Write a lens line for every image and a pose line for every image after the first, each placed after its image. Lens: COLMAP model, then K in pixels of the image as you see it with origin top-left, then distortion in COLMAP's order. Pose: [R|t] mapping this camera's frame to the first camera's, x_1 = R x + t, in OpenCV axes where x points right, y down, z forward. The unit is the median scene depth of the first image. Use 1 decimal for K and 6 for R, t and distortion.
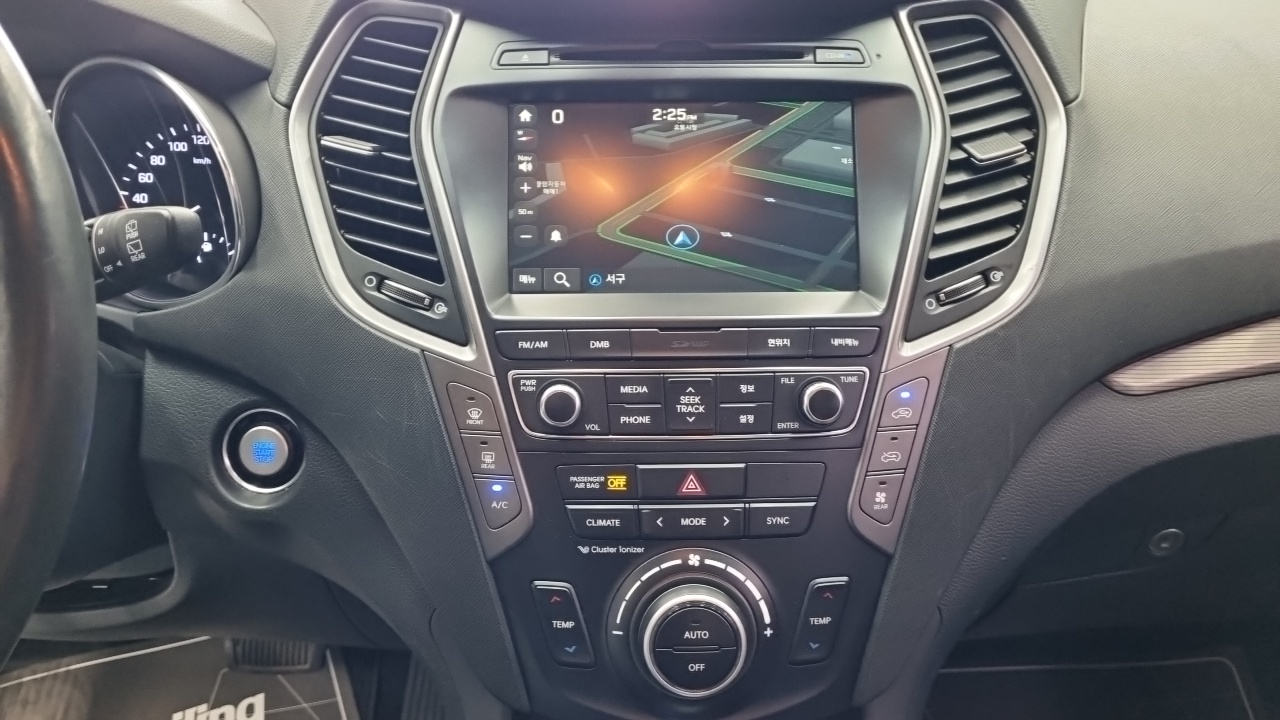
lens RADIAL K [[989.8, 0, 628.9], [0, 989.8, 347.6], [0, 0, 1]] dist [0.046600, -0.013394]
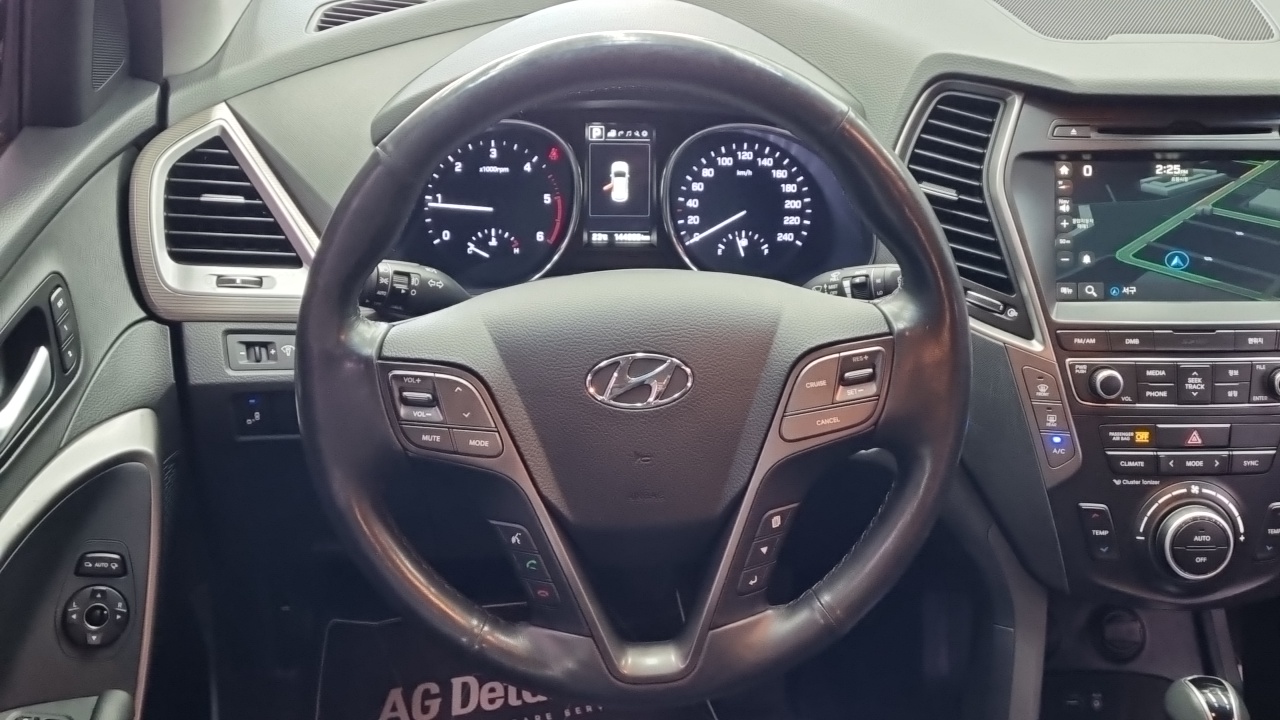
lens RADIAL K [[1444.4, 0, 655.4], [0, 1444.4, 329.3], [0, 0, 1]] dist [0.023863, 0.000000]
pose [[0.999336, 0.007788, 0.035599, -0.755628], [-0.010653, 0.996658, 0.080989, -0.173966], [-0.034849, -0.081314, 0.996079, -1.012537]]
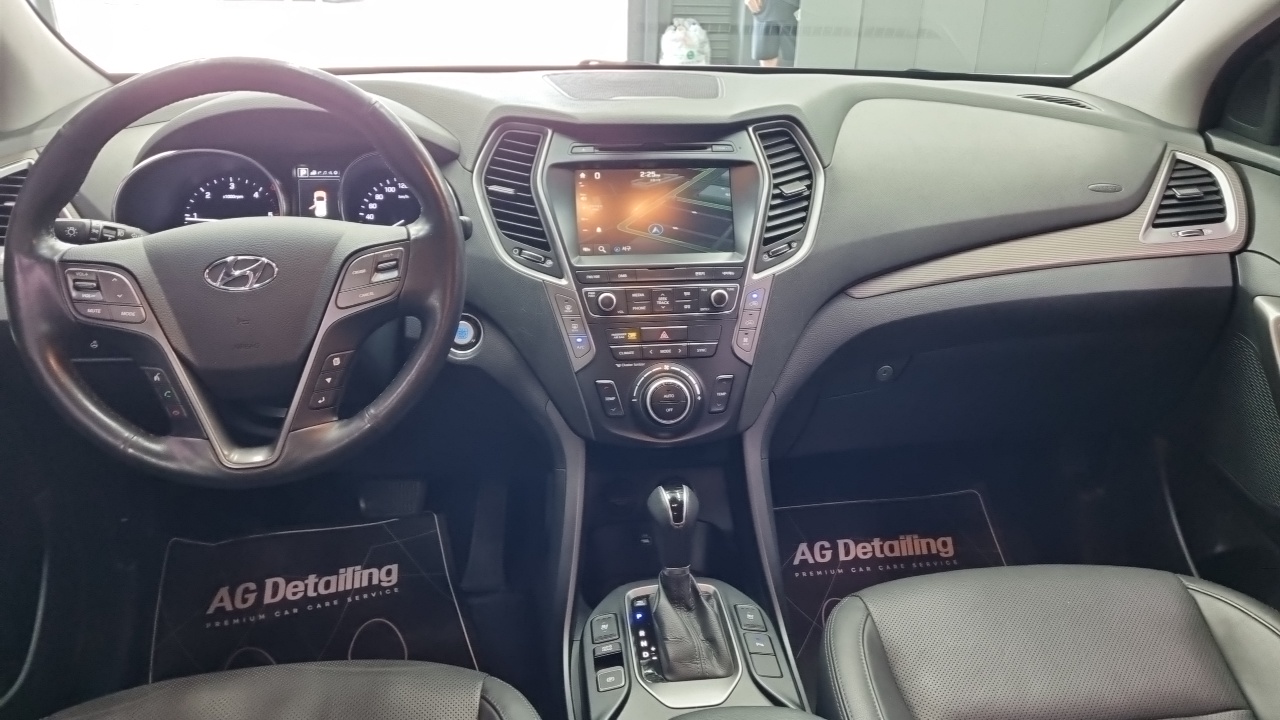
lens RADIAL K [[989.8, 0, 664.2], [0, 989.8, 334.8], [0, 0, 1]] dist [0.046600, -0.013394]
pose [[0.993482, -0.026327, 0.110911, -0.181411], [0.030030, 0.999041, -0.031852, 0.197955], [-0.109966, 0.034975, 0.993320, -1.211483]]
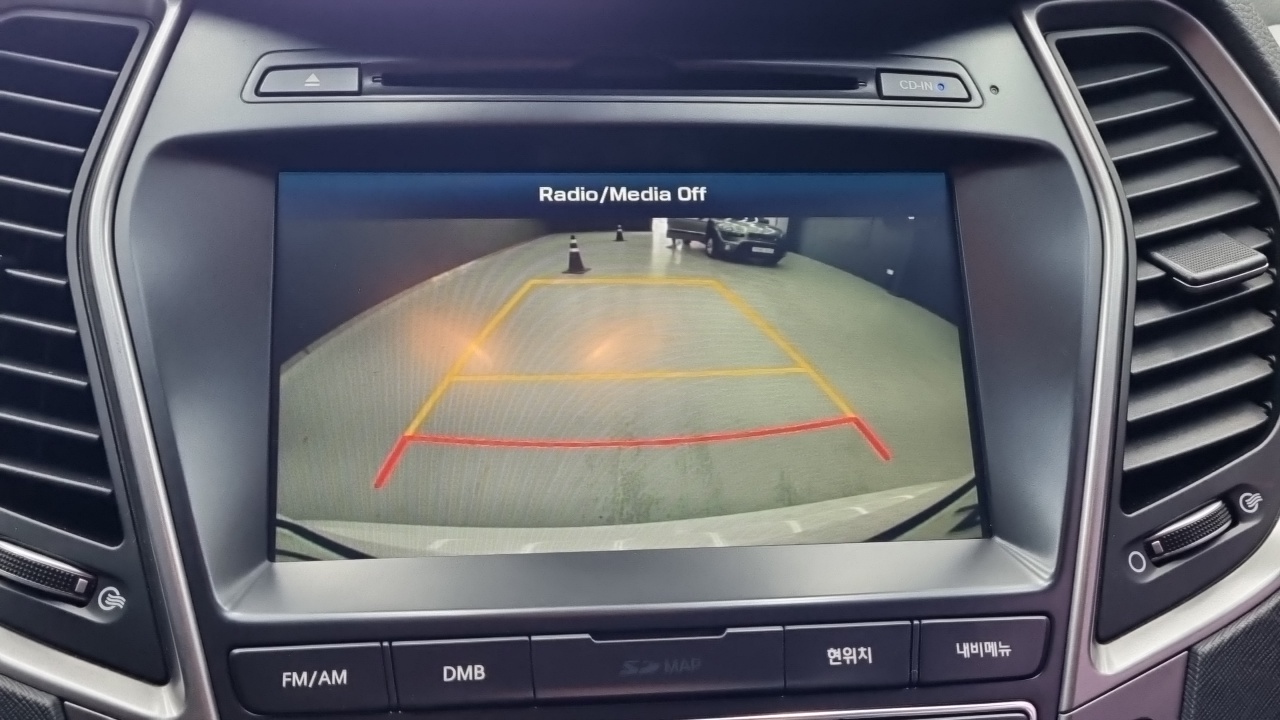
lens RADIAL K [[1444.4, 0, 656.6], [0, 1444.4, 323.9], [0, 0, 1]] dist [0.023863, 0.000000]
pose [[0.994350, -0.007616, 0.105879, -0.010264], [0.027127, 0.982537, -0.184080, -0.033991], [-0.102628, 0.185912, 0.977192, 0.295440]]
